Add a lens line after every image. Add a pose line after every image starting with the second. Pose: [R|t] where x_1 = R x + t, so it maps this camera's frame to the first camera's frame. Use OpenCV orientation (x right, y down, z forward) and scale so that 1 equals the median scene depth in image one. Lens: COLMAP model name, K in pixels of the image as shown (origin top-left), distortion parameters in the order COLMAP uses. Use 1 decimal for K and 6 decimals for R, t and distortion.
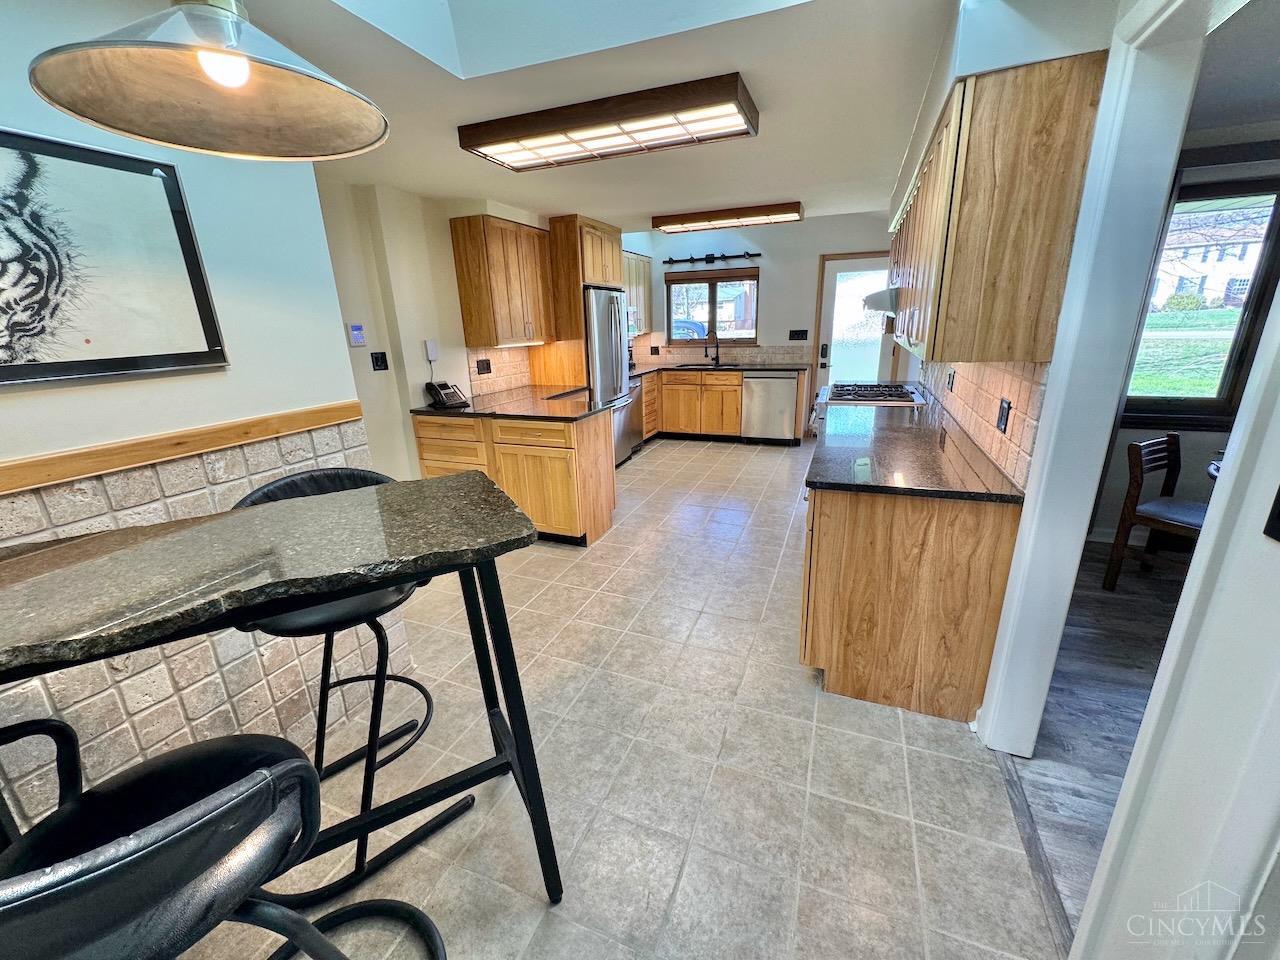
lens RADIAL K [[510.6, 0, 643.5], [0, 510.6, 479.8], [0, 0, 1]] dist [0.000265, -0.000039]
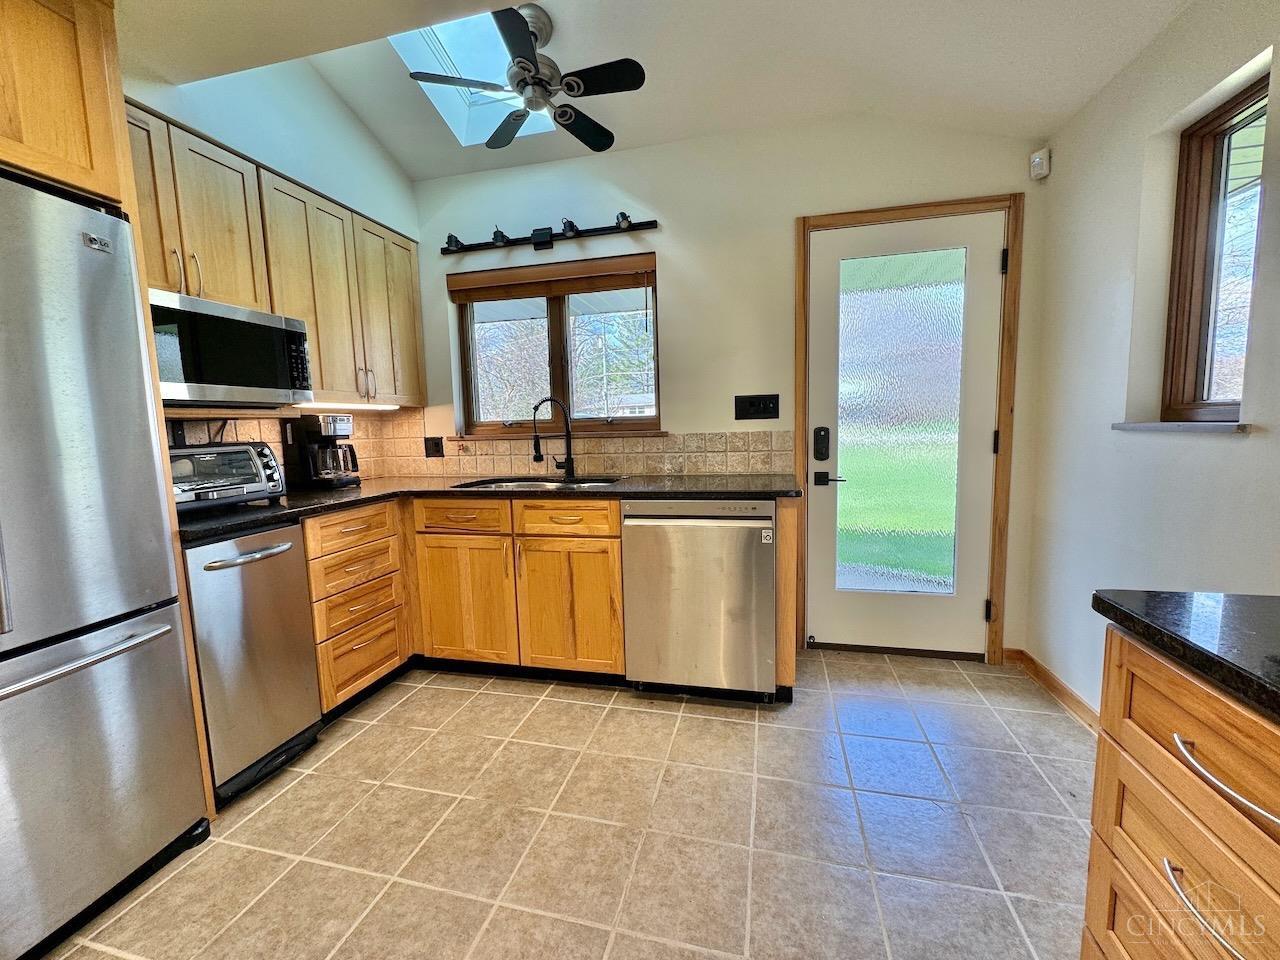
lens RADIAL K [[510.6, 0, 639.5], [0, 510.6, 479.7], [0, 0, 1]] dist [0.000265, -0.000039]
pose [[0.990282, -0.013310, 0.138434, 0.147969], [0.040892, 0.979275, -0.198366, -0.144679], [-0.132925, 0.202099, 0.970303, 0.609696]]
